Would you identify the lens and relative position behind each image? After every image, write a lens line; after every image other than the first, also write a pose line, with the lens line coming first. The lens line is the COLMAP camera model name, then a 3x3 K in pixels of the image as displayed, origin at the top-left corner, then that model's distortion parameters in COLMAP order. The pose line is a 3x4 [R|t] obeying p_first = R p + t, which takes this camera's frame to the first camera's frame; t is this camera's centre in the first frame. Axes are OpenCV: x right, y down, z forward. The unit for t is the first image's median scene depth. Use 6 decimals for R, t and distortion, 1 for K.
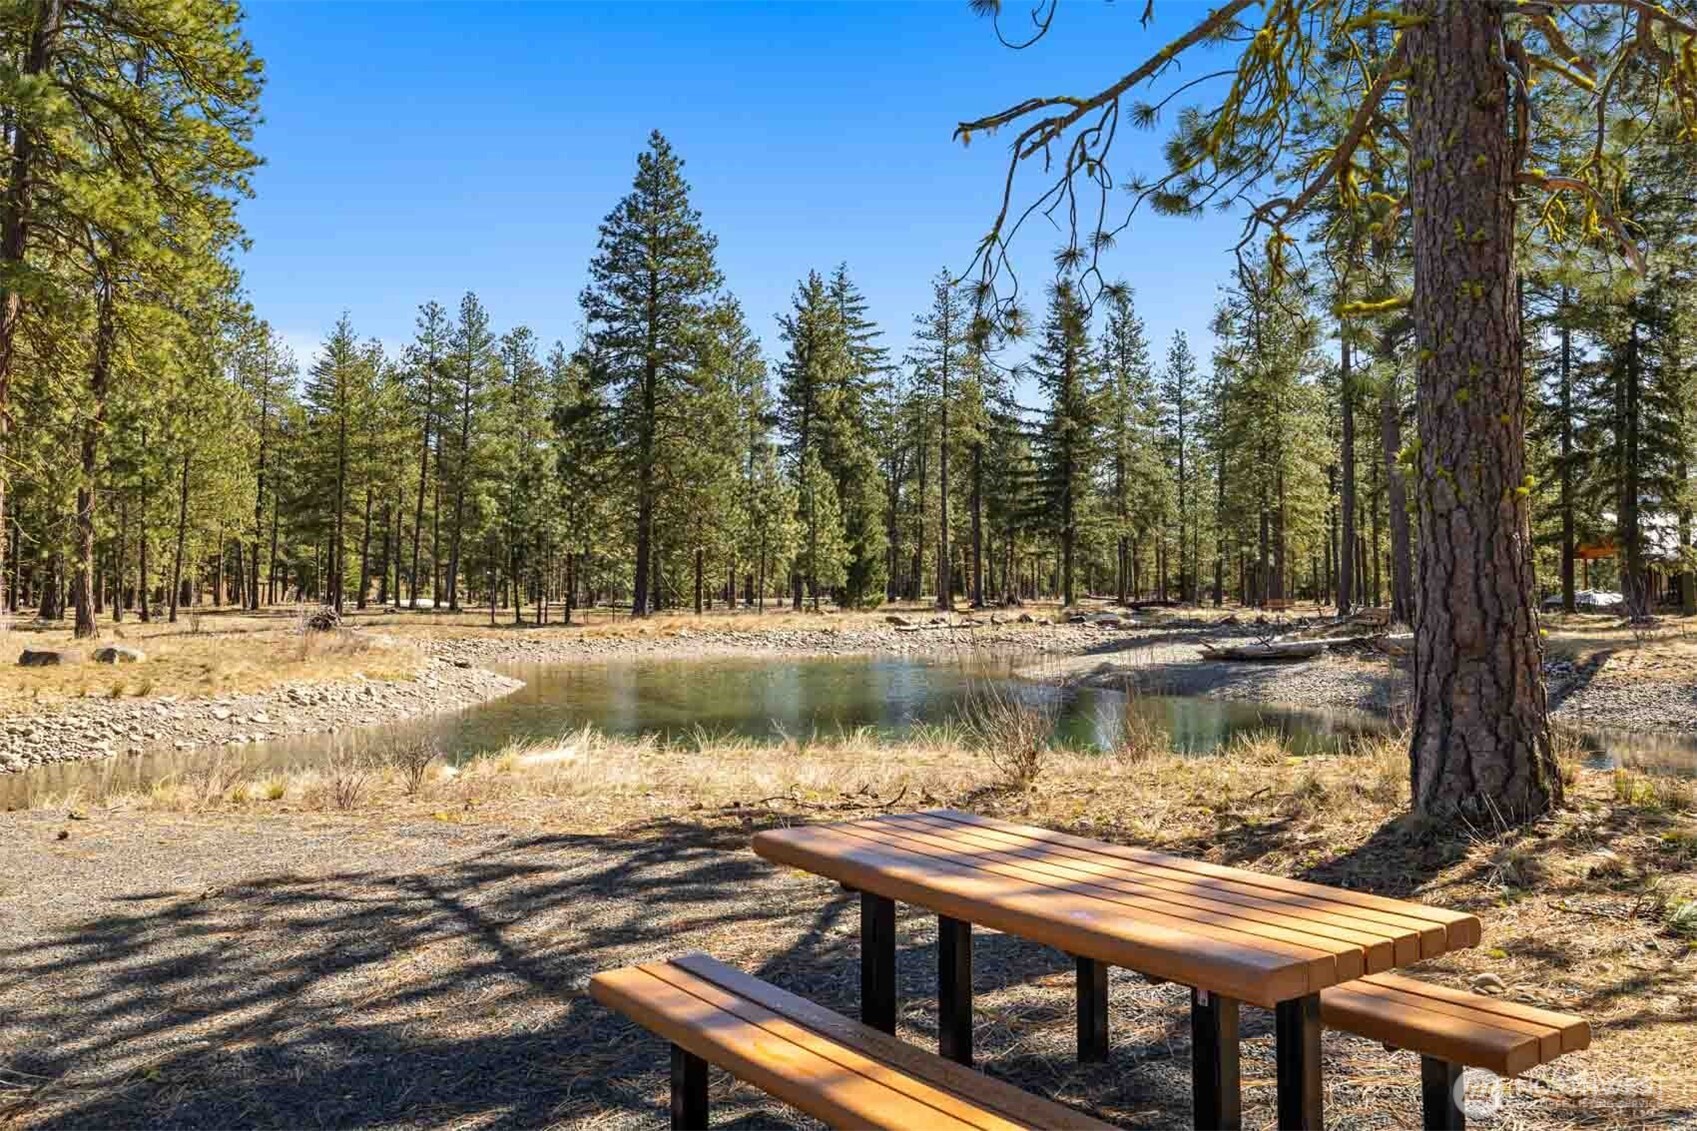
lens RADIAL K [[1420.8, 0, 848.5], [0, 1420.8, 568.2], [0, 0, 1]] dist [-0.009623, -0.001606]
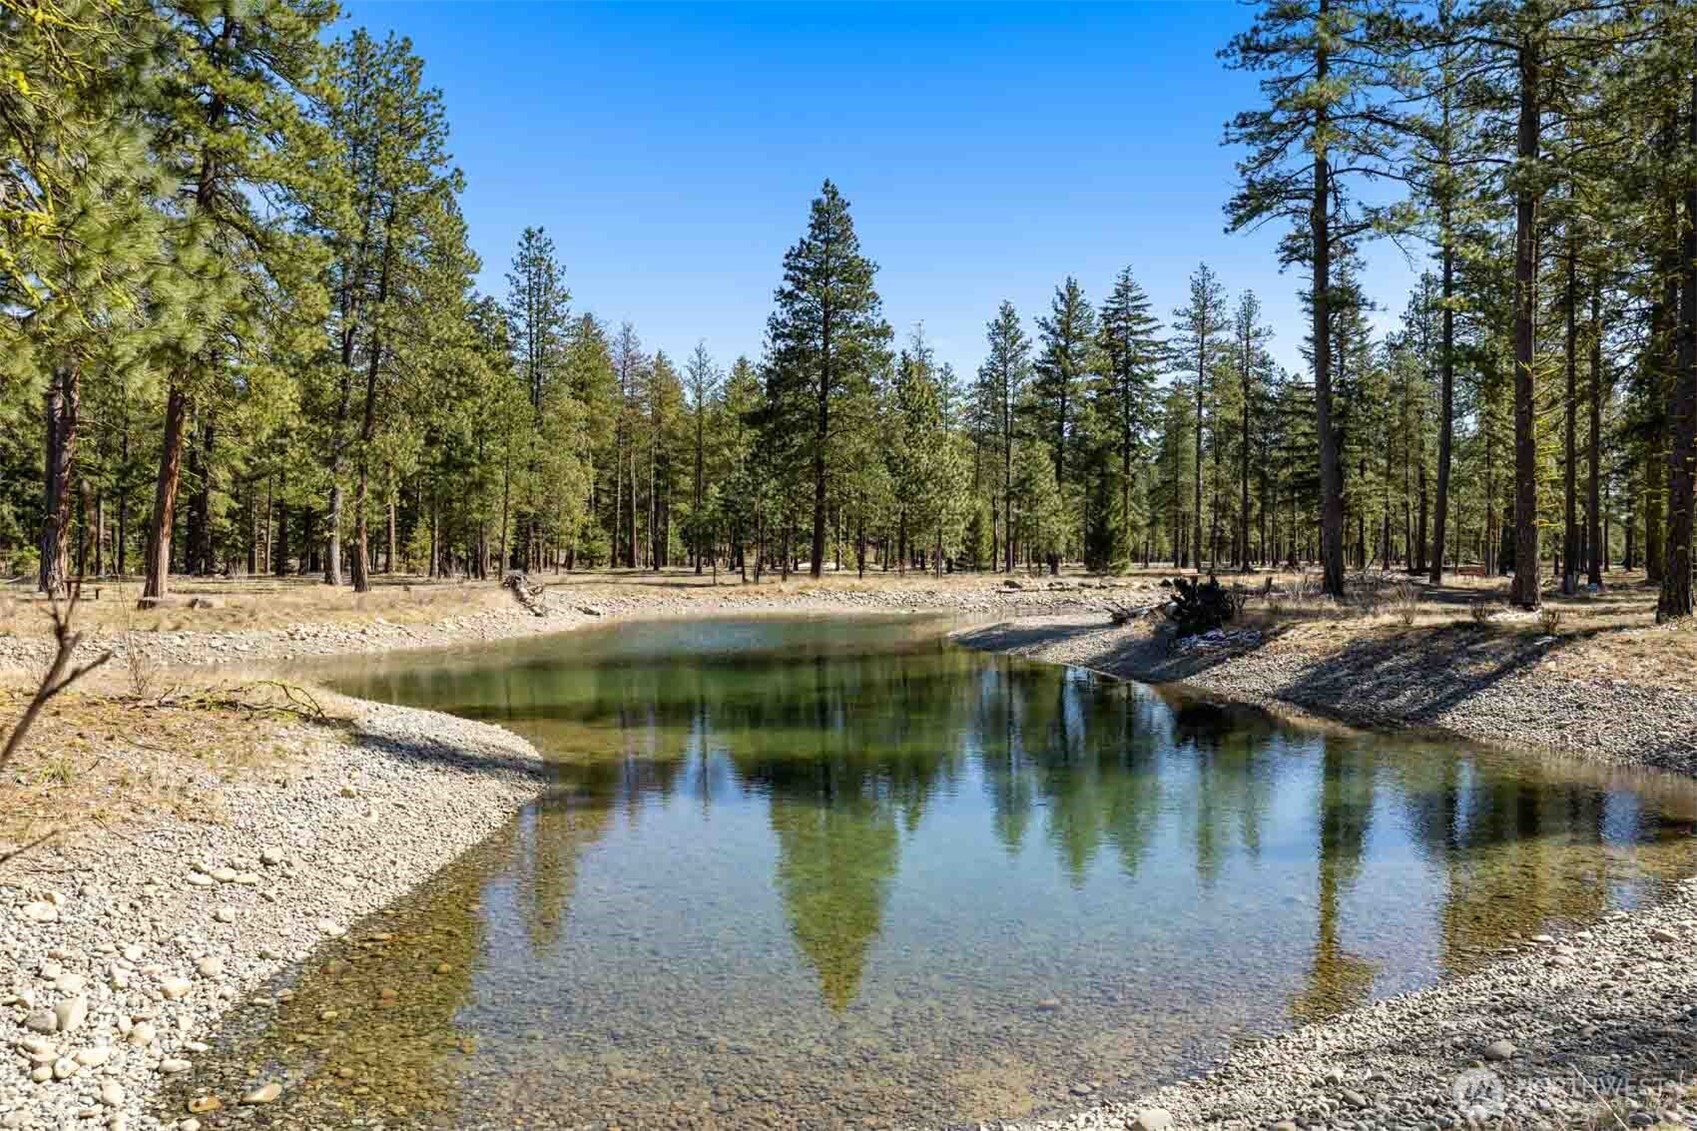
lens RADIAL K [[1219.3, 0, 848.6], [0, 1219.3, 567.0], [0, 0, 1]] dist [0.006369, 0.000596]
pose [[0.936510, -0.000324, -0.350642, 0.247988], [0.008679, 0.999715, 0.022256, 0.000362], [0.350535, -0.023886, 0.936245, 0.018931]]
